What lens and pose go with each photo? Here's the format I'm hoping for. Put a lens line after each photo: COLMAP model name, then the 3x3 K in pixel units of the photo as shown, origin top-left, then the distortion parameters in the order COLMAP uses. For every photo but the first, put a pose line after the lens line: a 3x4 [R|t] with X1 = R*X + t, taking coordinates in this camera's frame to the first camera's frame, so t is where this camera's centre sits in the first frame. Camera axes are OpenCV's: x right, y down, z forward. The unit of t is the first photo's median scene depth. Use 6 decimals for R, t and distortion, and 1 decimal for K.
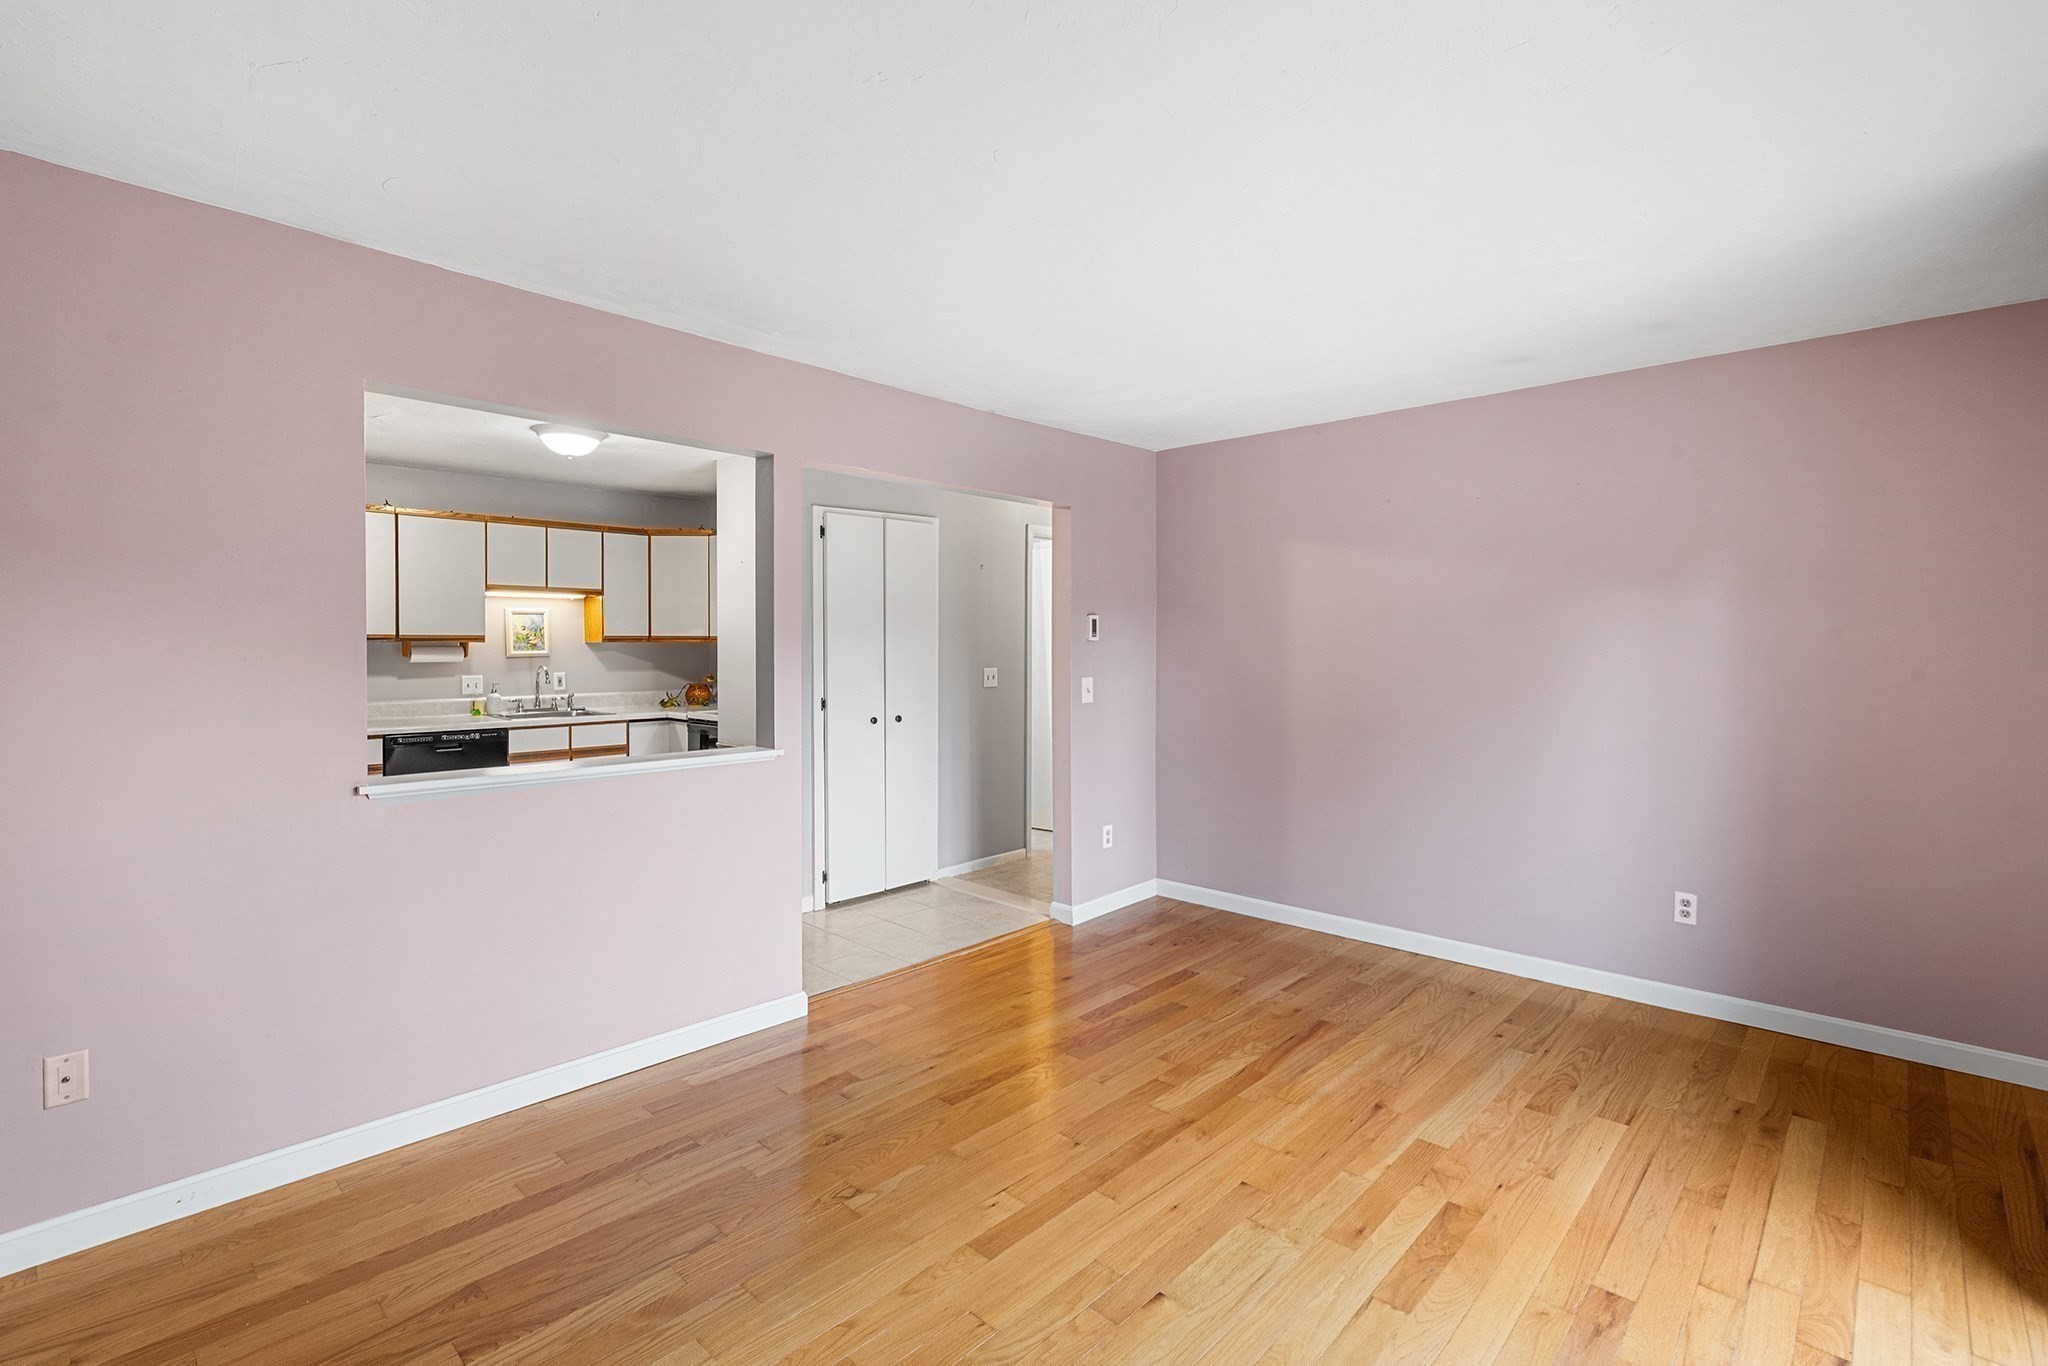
lens RADIAL K [[932.2, 0, 1033.4], [0, 932.2, 656.6], [0, 0, 1]] dist [-0.007569, 0.001013]
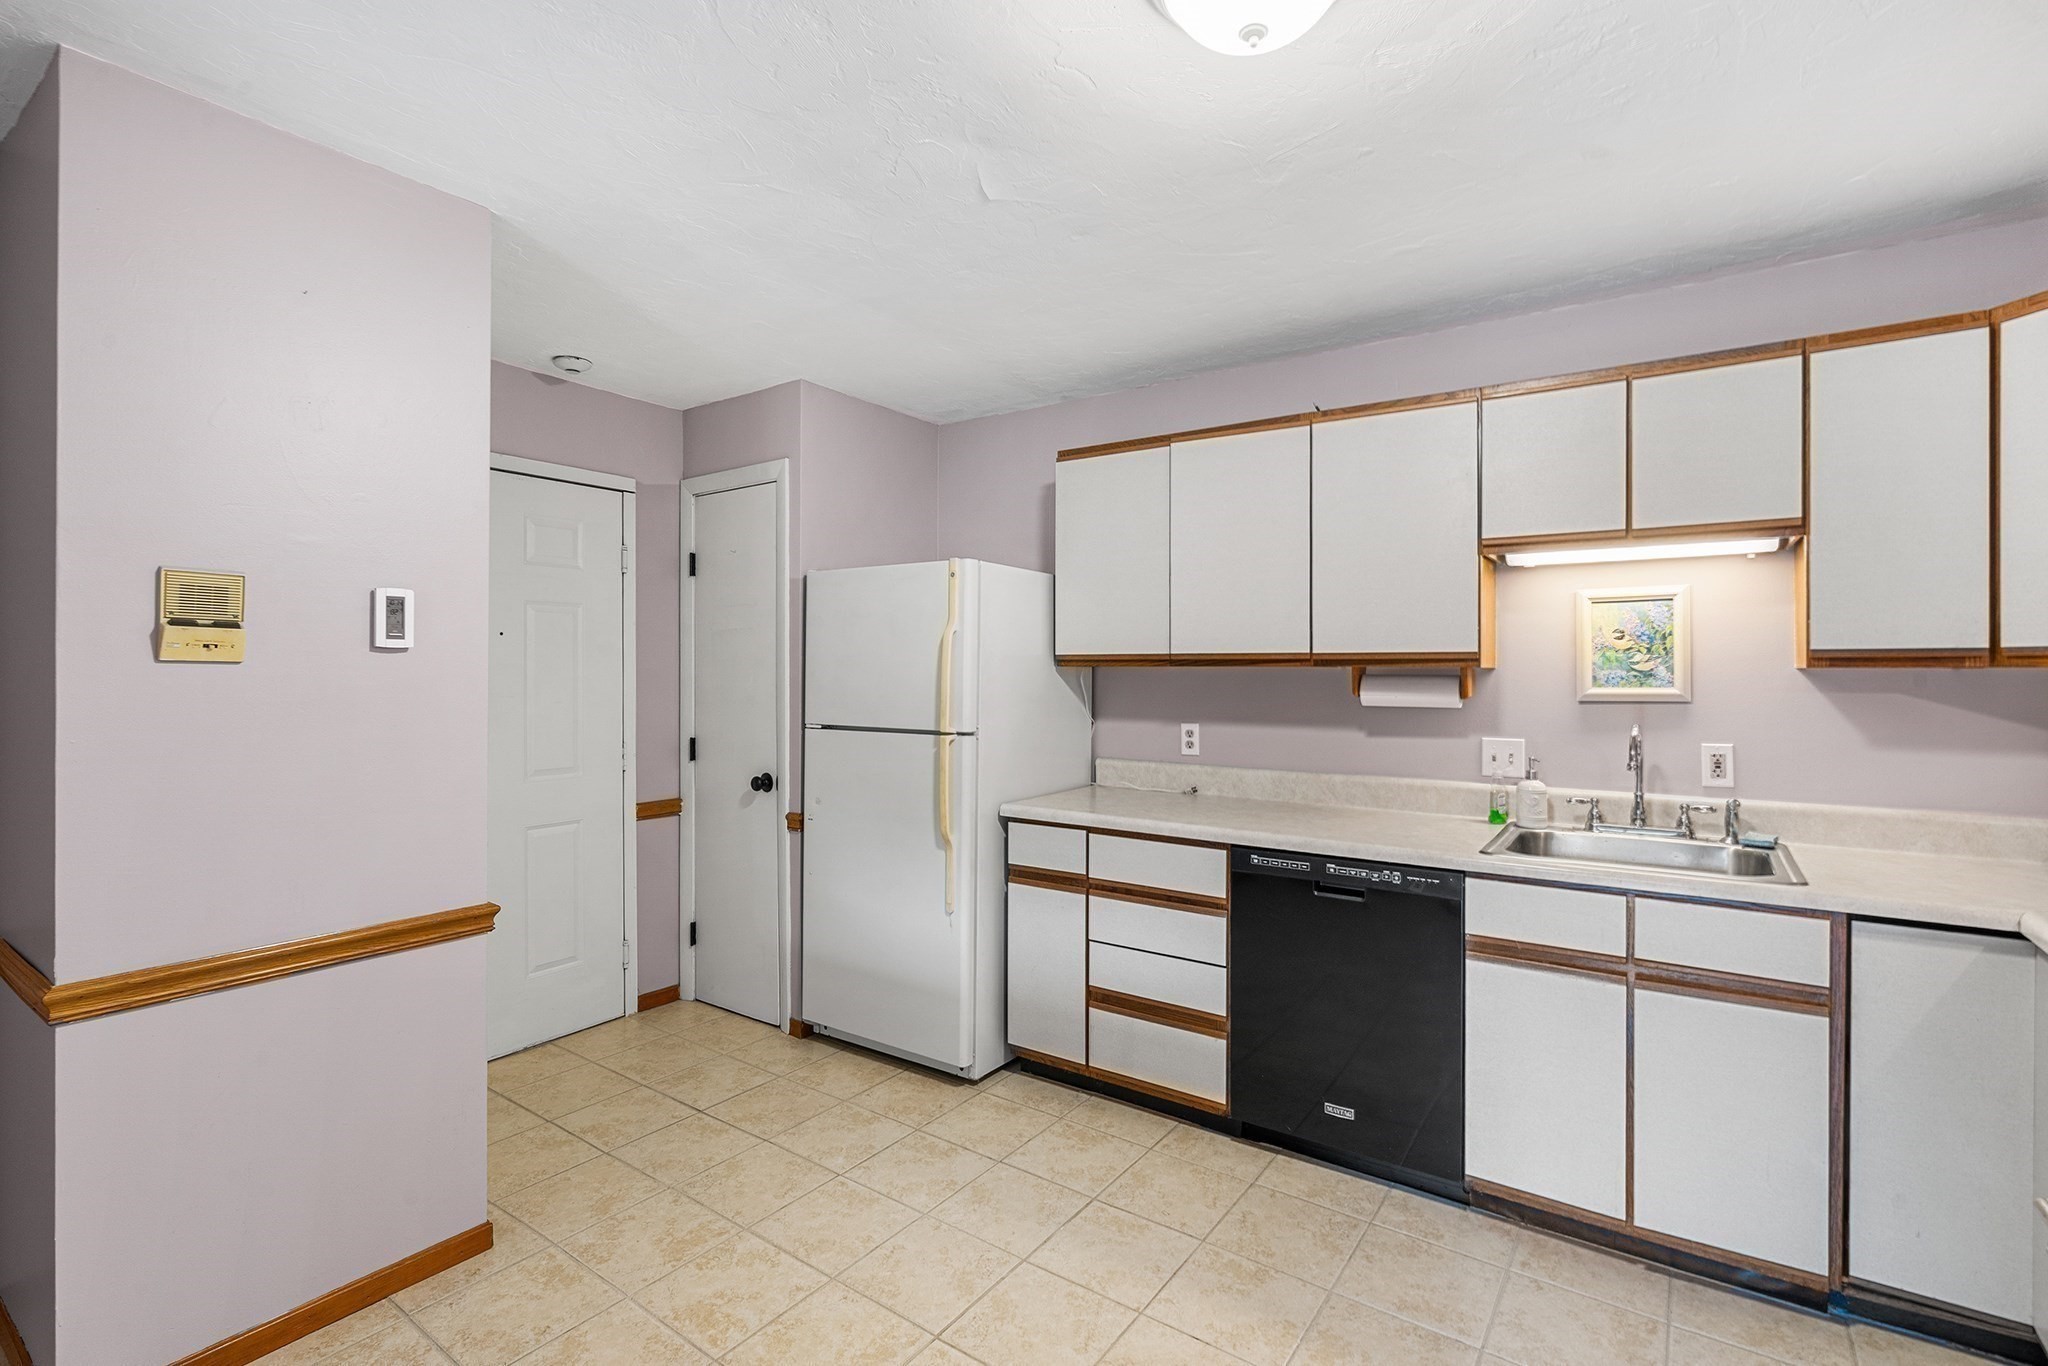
lens RADIAL K [[933.8, 0, 1030.3], [0, 933.8, 669.6], [0, 0, 1]] dist [-0.012037, 0.000867]
pose [[0.143606, -0.001512, -0.989634, -0.212023], [-0.017699, 0.999835, -0.004095, -0.010382], [0.989477, 0.018104, 0.143555, 0.881624]]
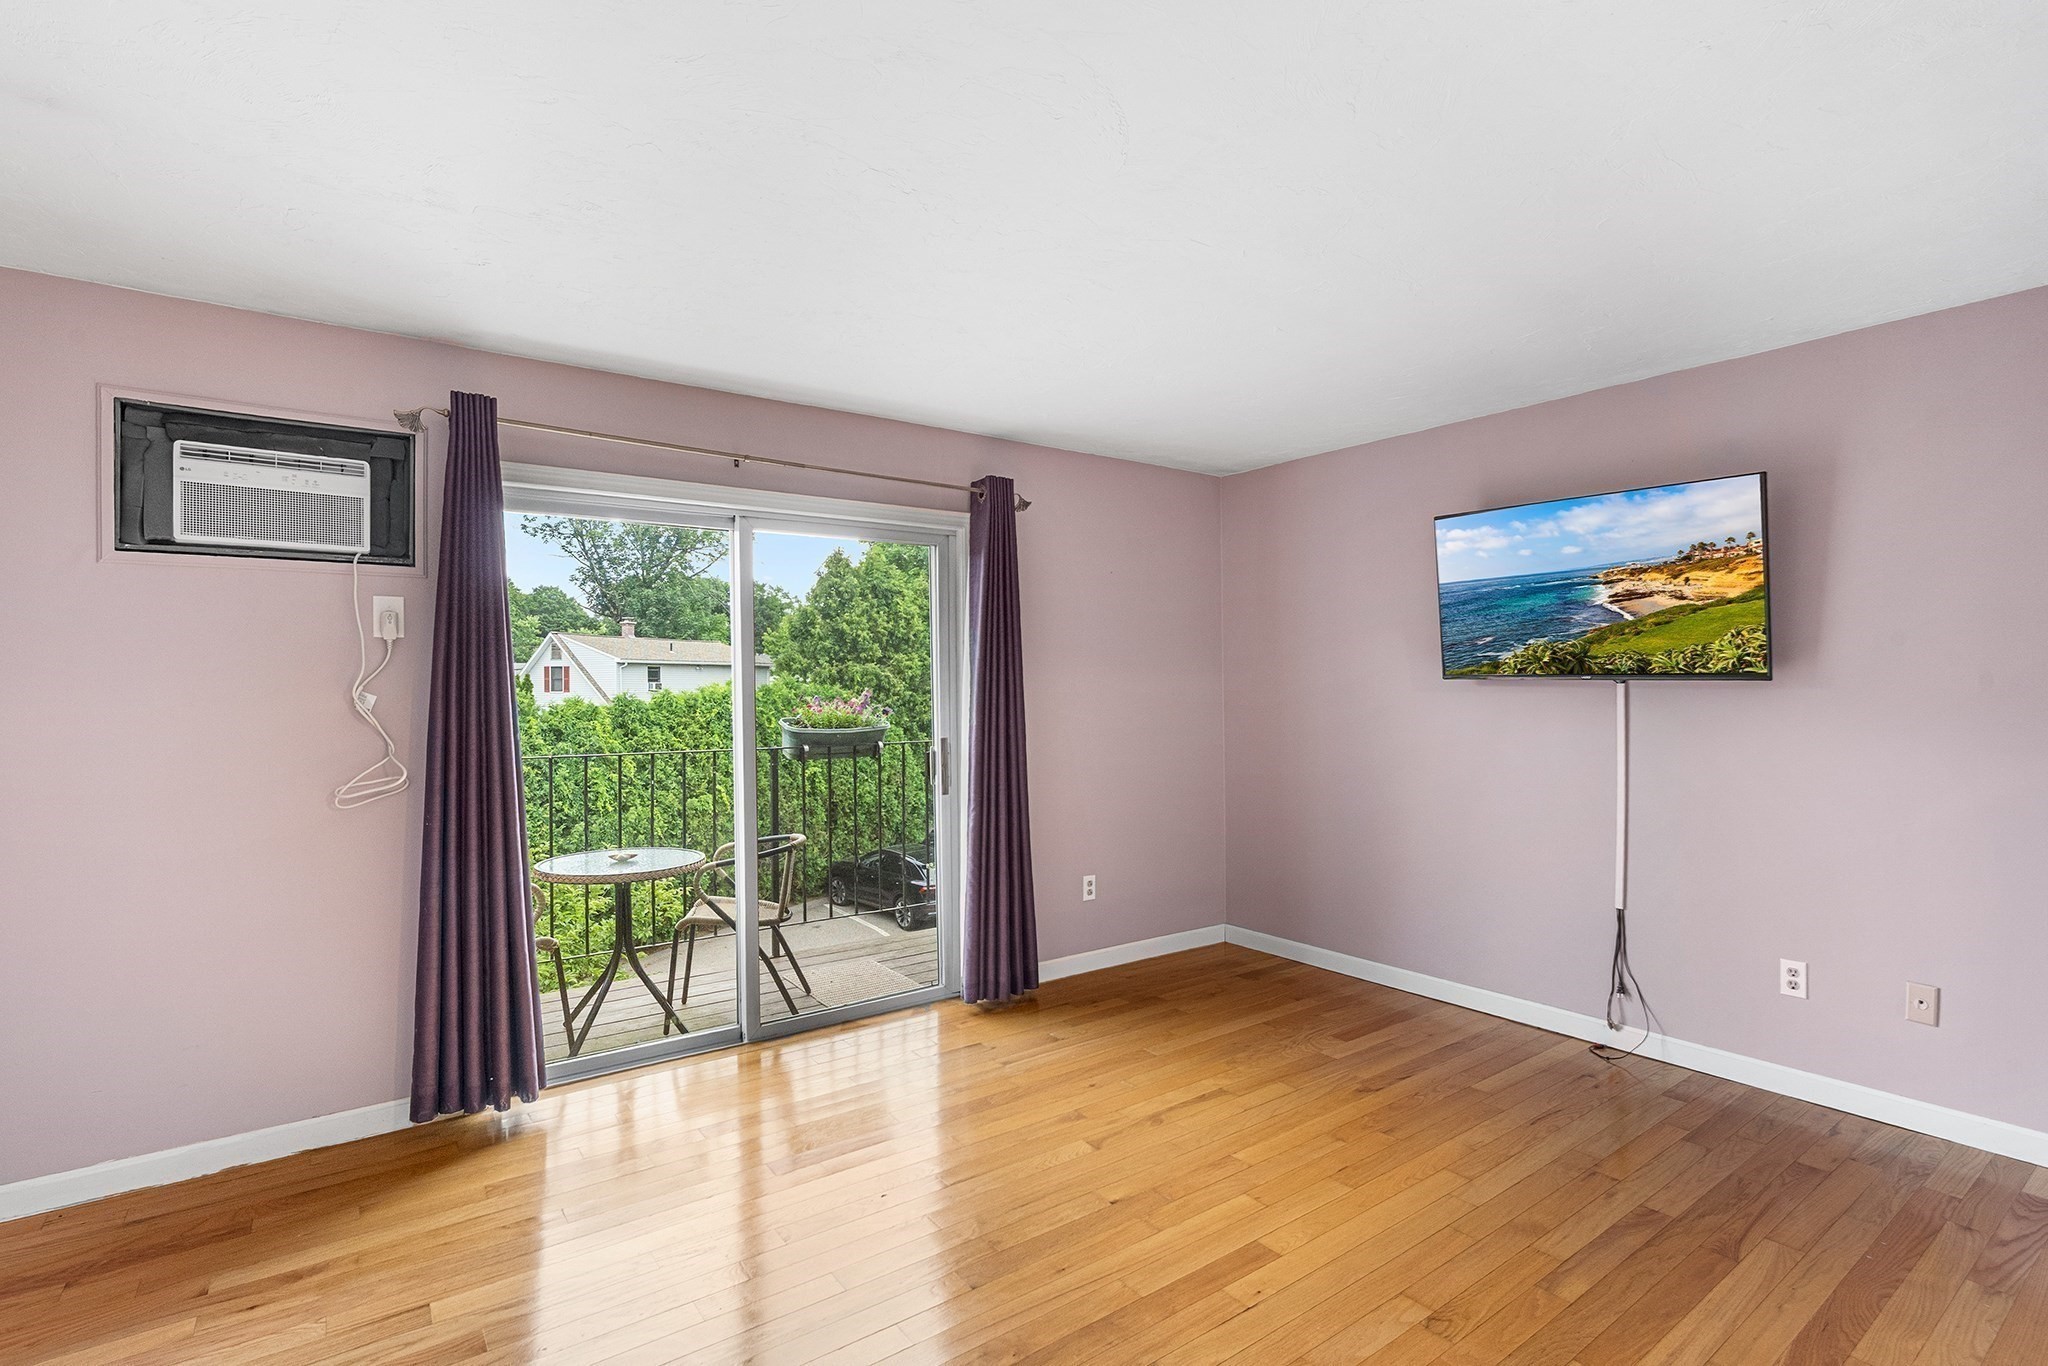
lens RADIAL K [[975.3, 0, 1064.3], [0, 975.3, 682.5], [0, 0, 1]] dist [-0.013927, 0.001427]
pose [[-0.986209, 0.001708, 0.165495, -0.007134], [0.004102, 0.999892, 0.014123, -0.011059], [-0.165453, 0.014607, -0.986109, 0.964468]]
